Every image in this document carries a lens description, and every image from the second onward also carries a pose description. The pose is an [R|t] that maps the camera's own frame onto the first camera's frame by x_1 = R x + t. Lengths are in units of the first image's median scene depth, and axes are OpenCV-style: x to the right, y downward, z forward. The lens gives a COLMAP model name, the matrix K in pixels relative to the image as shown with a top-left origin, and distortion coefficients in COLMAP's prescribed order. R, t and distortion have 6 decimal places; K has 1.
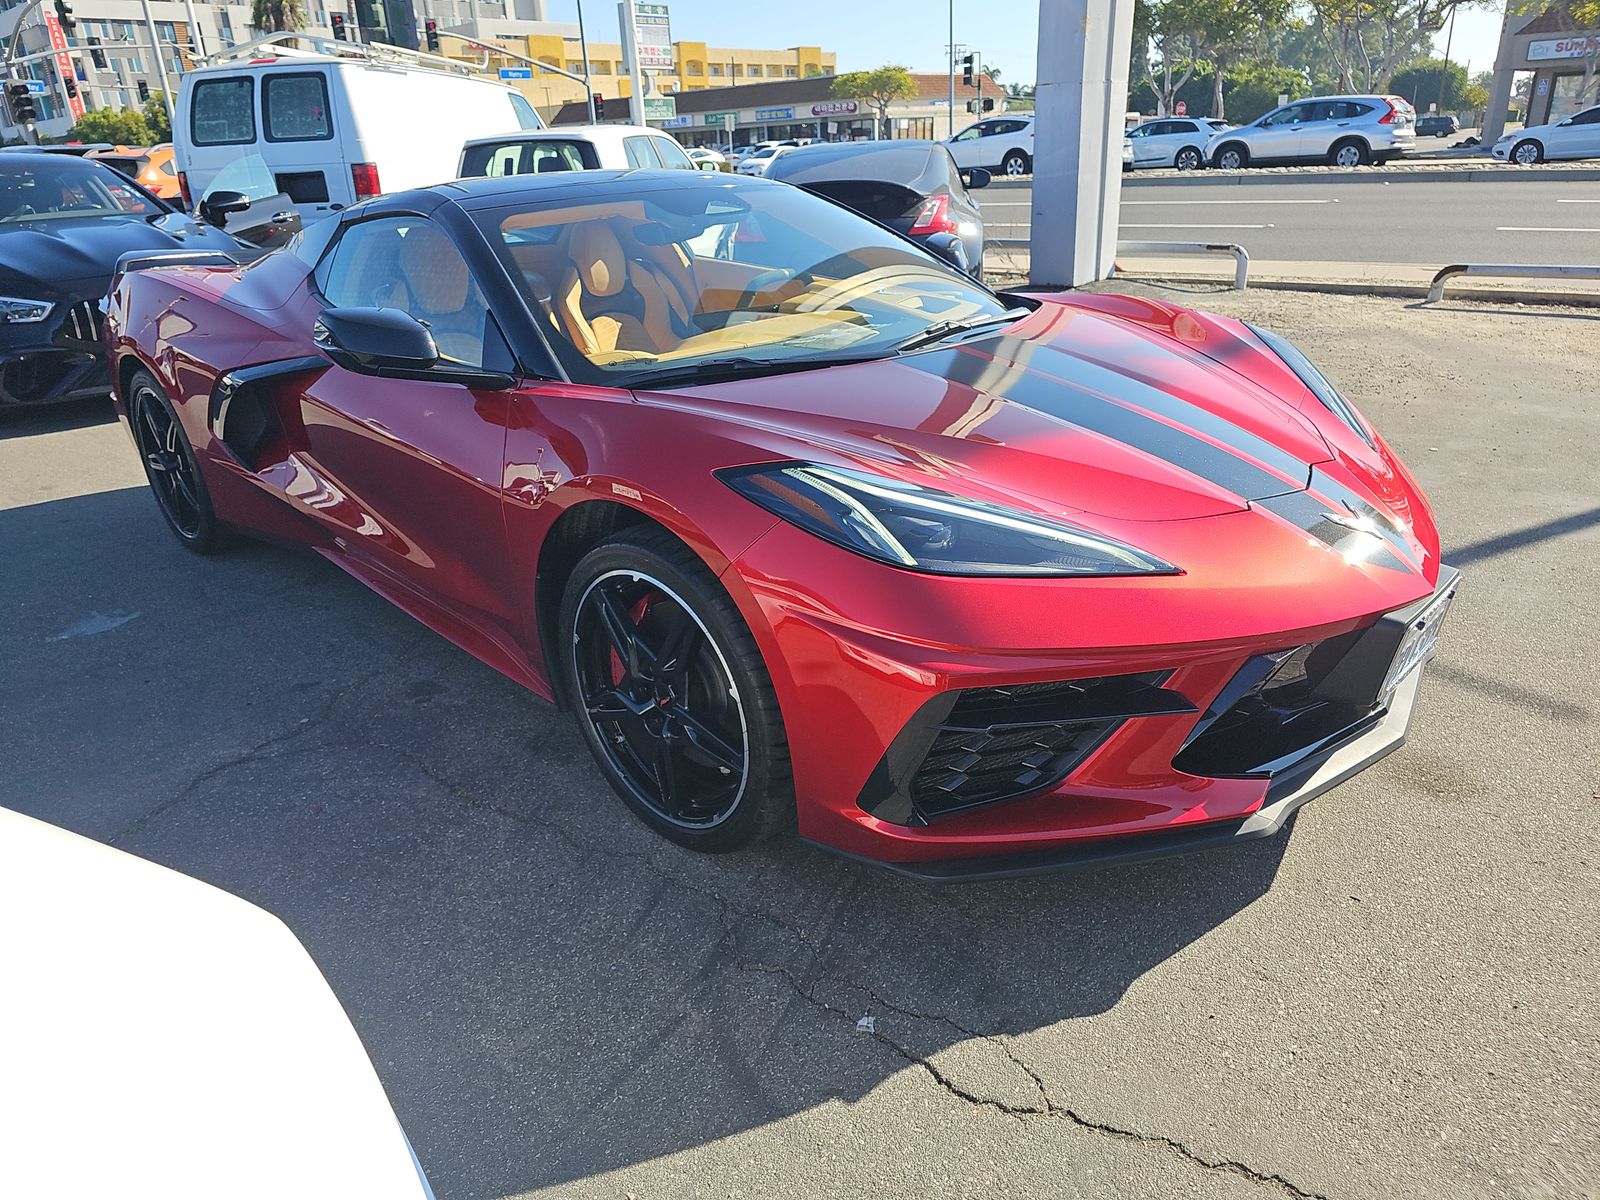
lens RADIAL K [[1073.4, 0, 810.8], [0, 1073.4, 563.8], [0, 0, 1]] dist [0.048946, -0.074257]
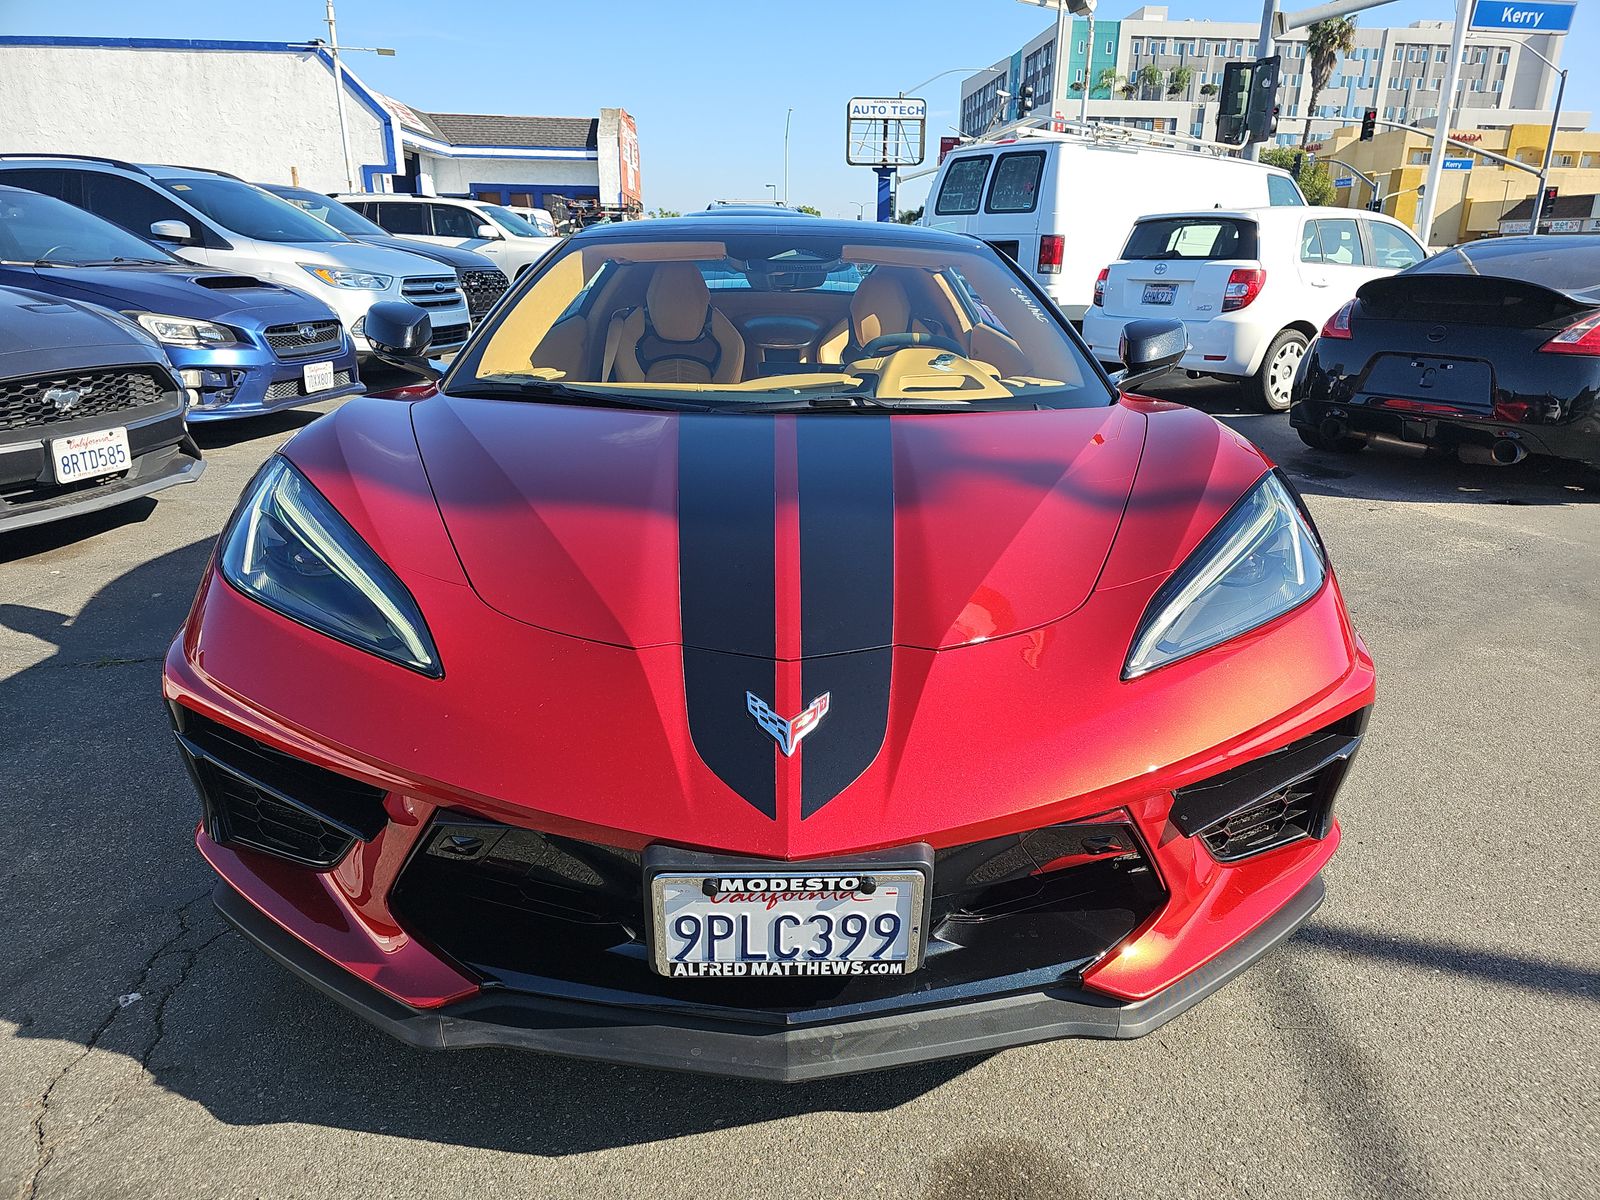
lens RADIAL K [[1064.2, 0, 759.5], [0, 1064.2, 564.7], [0, 0, 1]] dist [0.048413, -0.050531]
pose [[0.712441, 0.251969, -0.654934, 0.149349], [-0.295530, 0.954242, 0.045641, -0.026092], [0.636466, 0.161036, 0.754306, 0.079384]]
